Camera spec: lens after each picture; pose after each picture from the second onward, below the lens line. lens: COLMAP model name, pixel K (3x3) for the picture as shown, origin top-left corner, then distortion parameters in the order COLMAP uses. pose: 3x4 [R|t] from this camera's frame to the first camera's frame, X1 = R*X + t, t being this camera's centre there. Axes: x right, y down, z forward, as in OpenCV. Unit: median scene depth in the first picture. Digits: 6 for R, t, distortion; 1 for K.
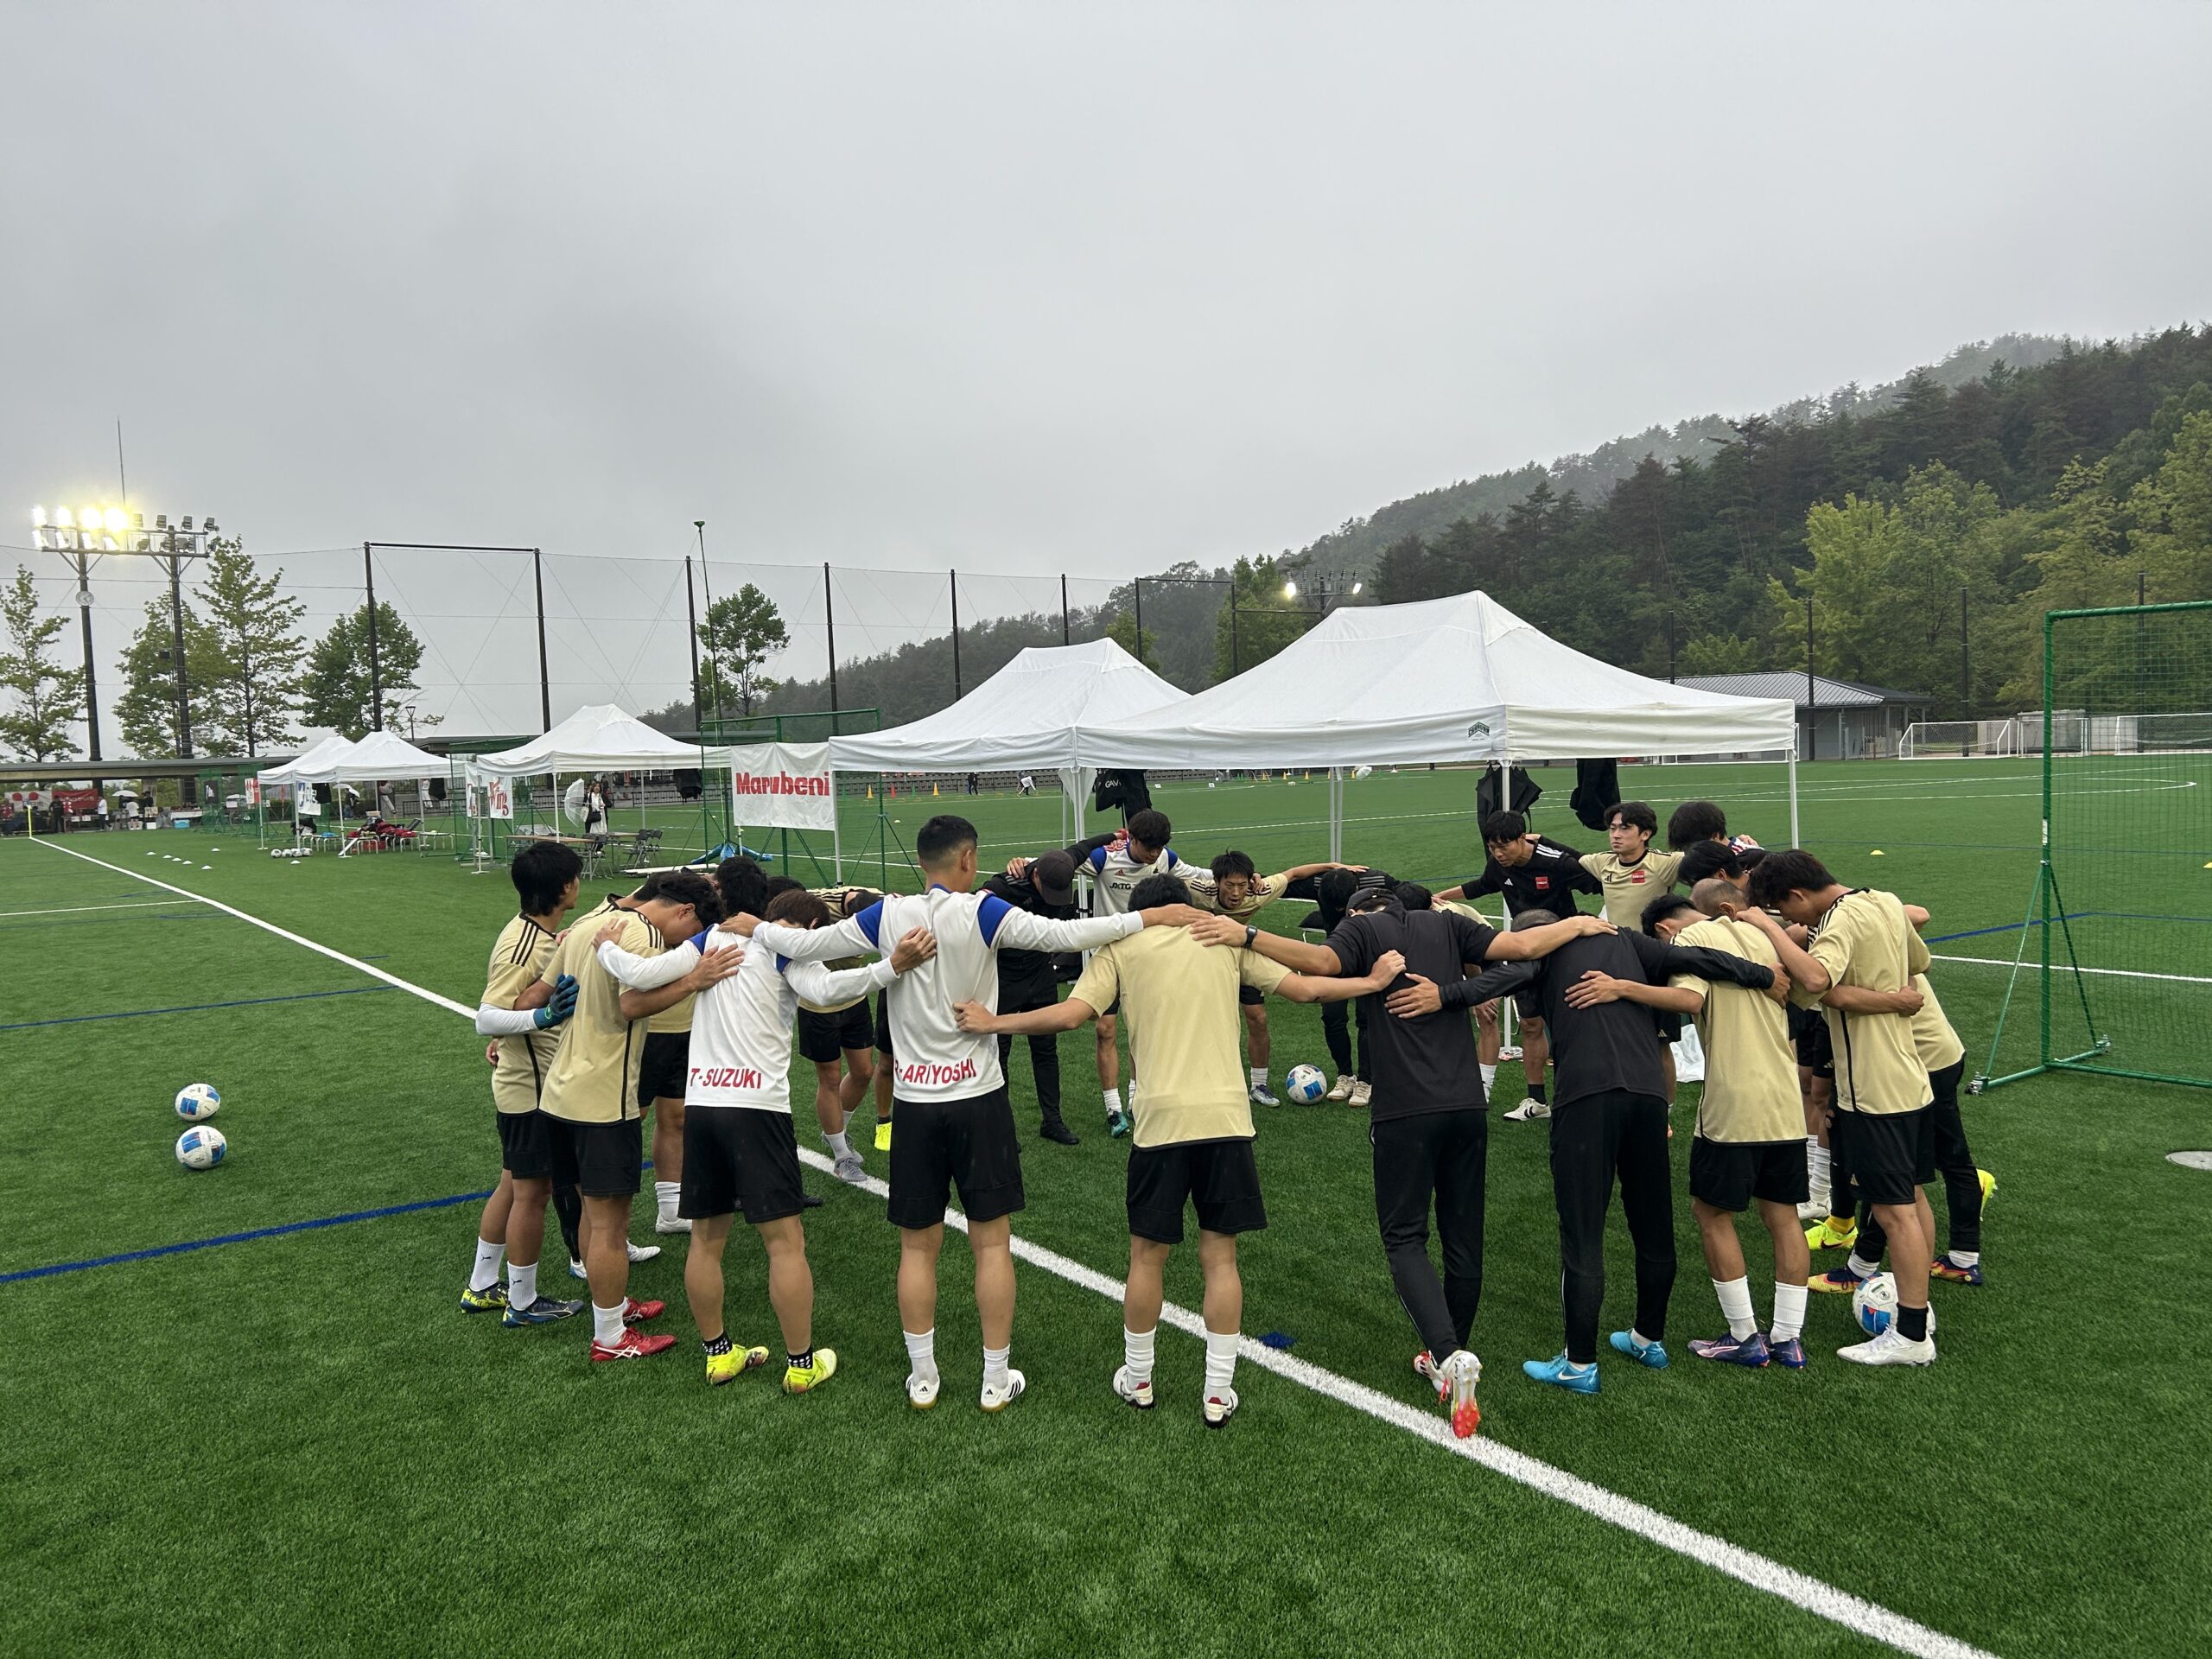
lens RADIAL K [[1661.3, 0, 1118.9], [0, 1661.3, 837.2], [0, 0, 1]] dist [0.051309, -0.049438]
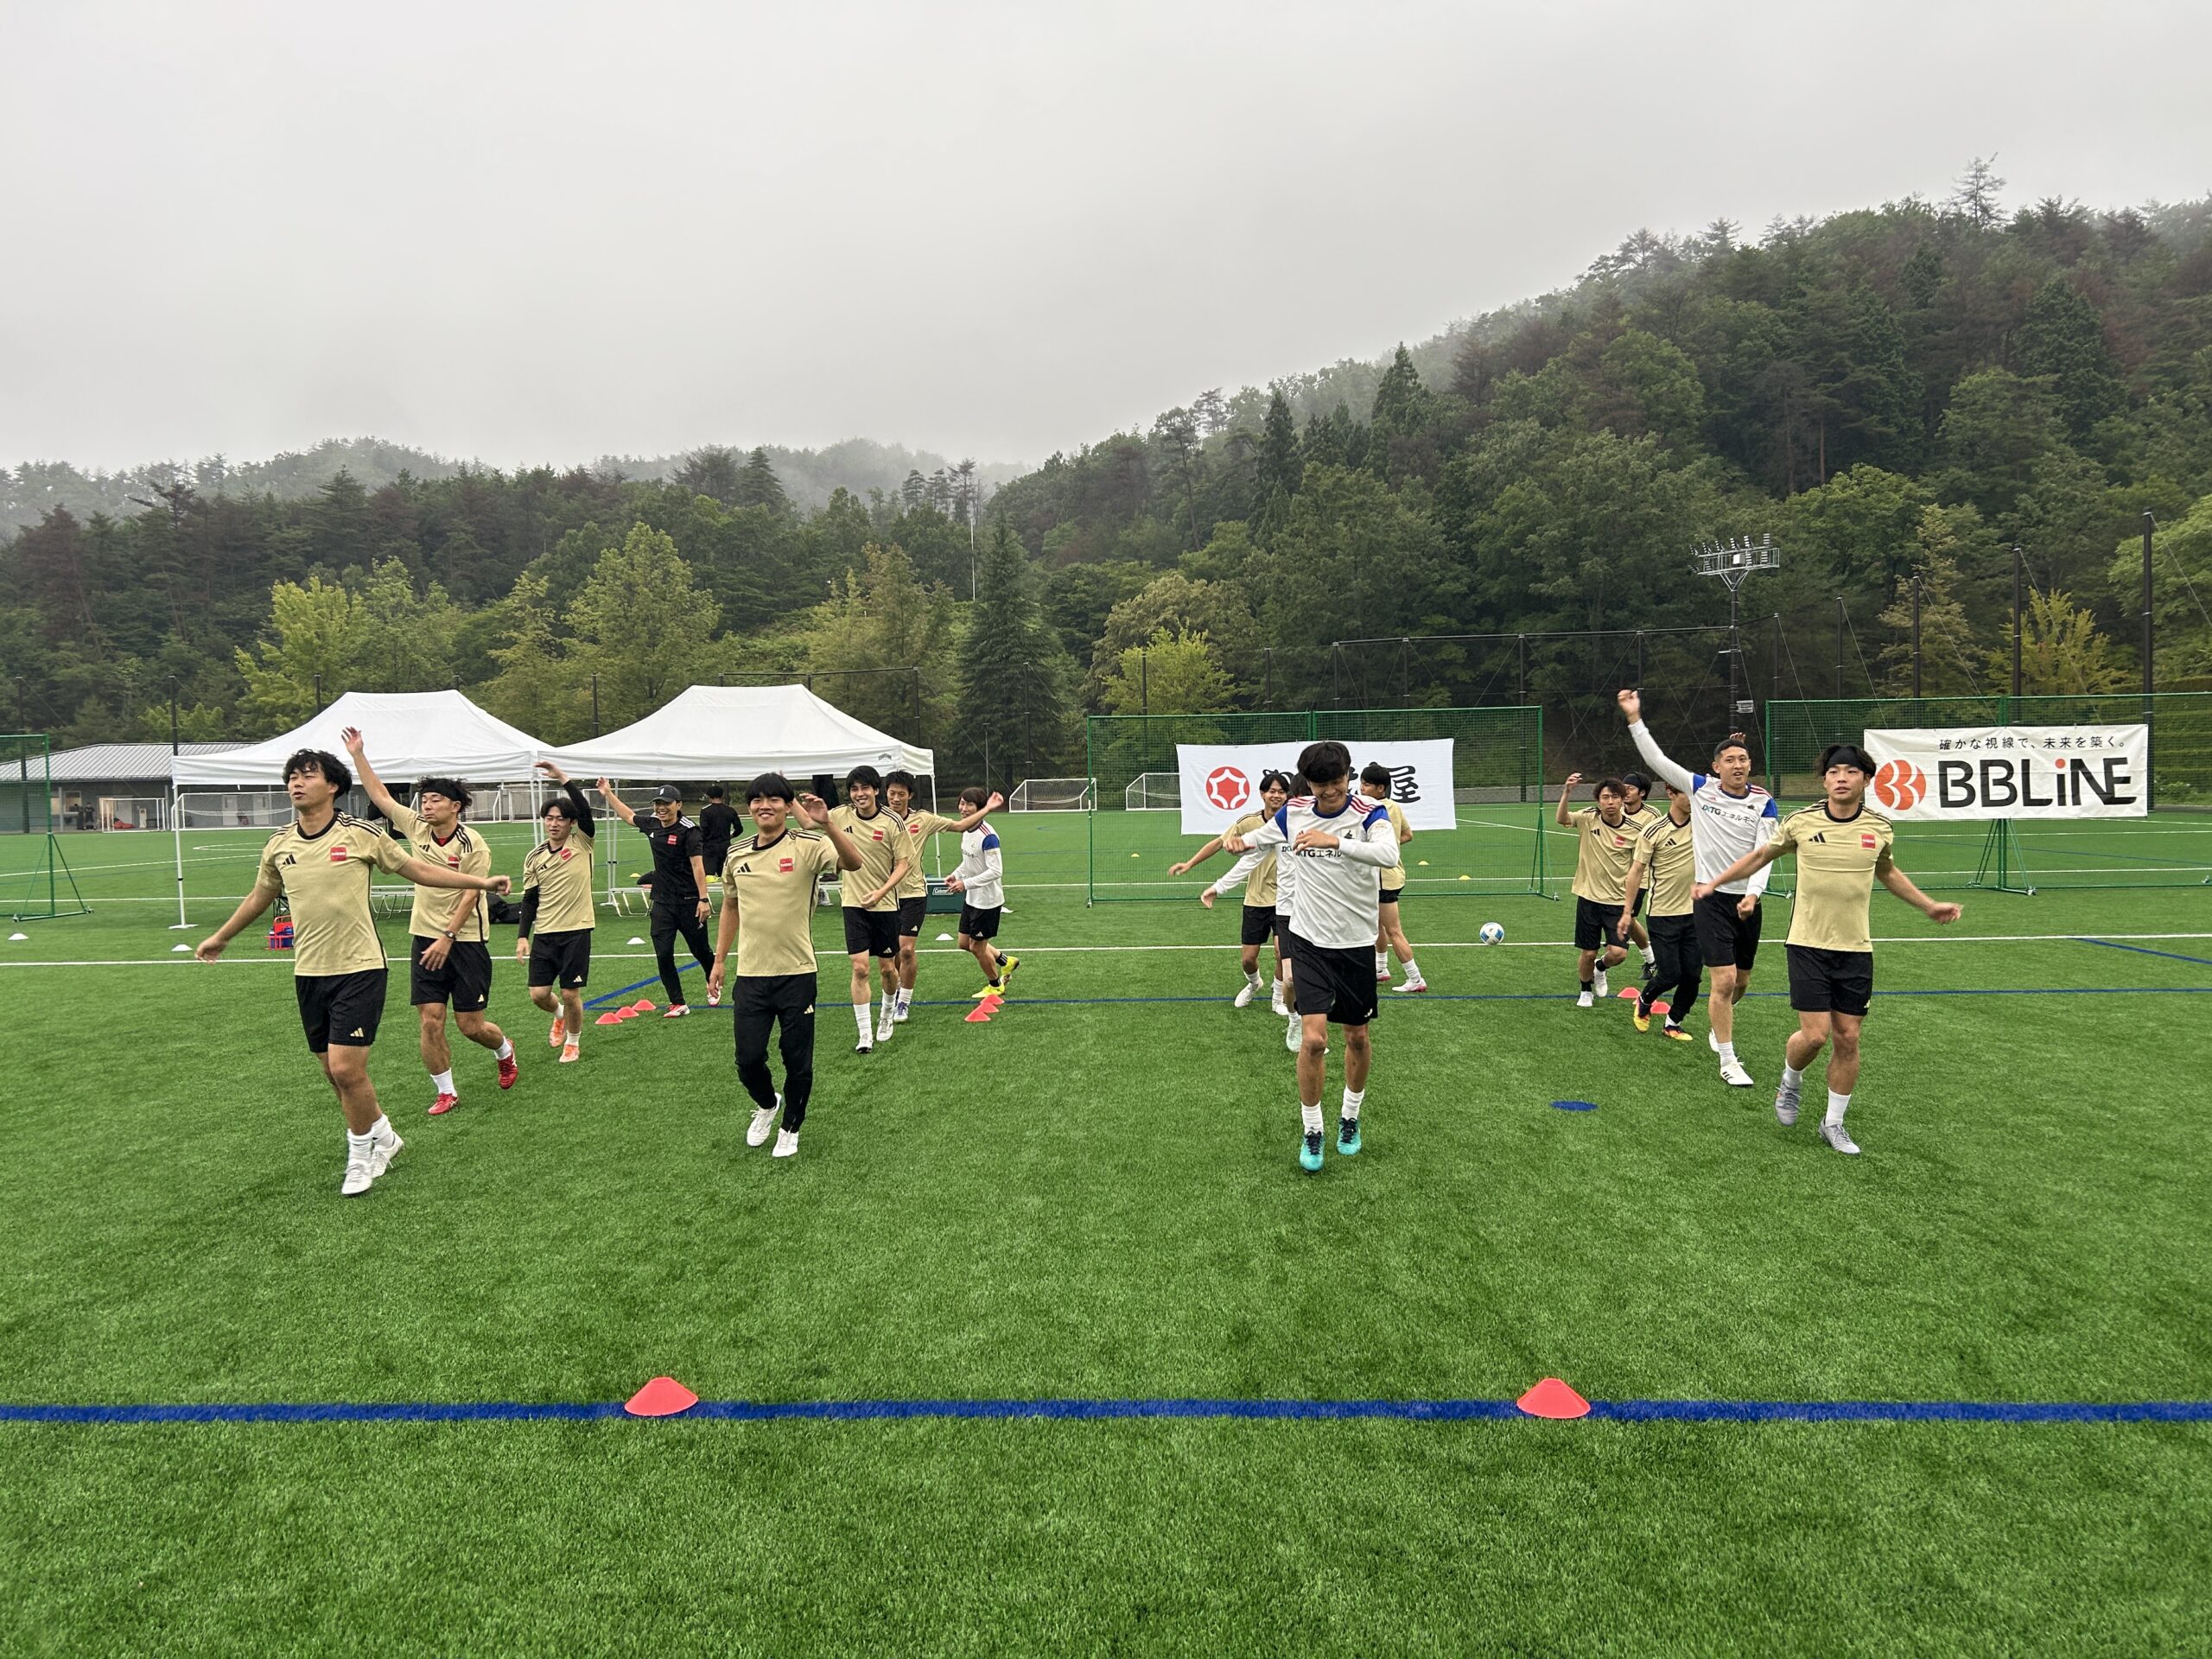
lens RADIAL K [[1661.3, 0, 1113.9], [0, 1661.3, 829.8], [0, 0, 1]] dist [0.051309, -0.049438]
pose [[0.610196, -0.004045, 0.792240, -0.131816], [0.044321, 0.998595, -0.029038, 0.010622], [-0.791010, 0.052832, 0.609518, -0.052387]]
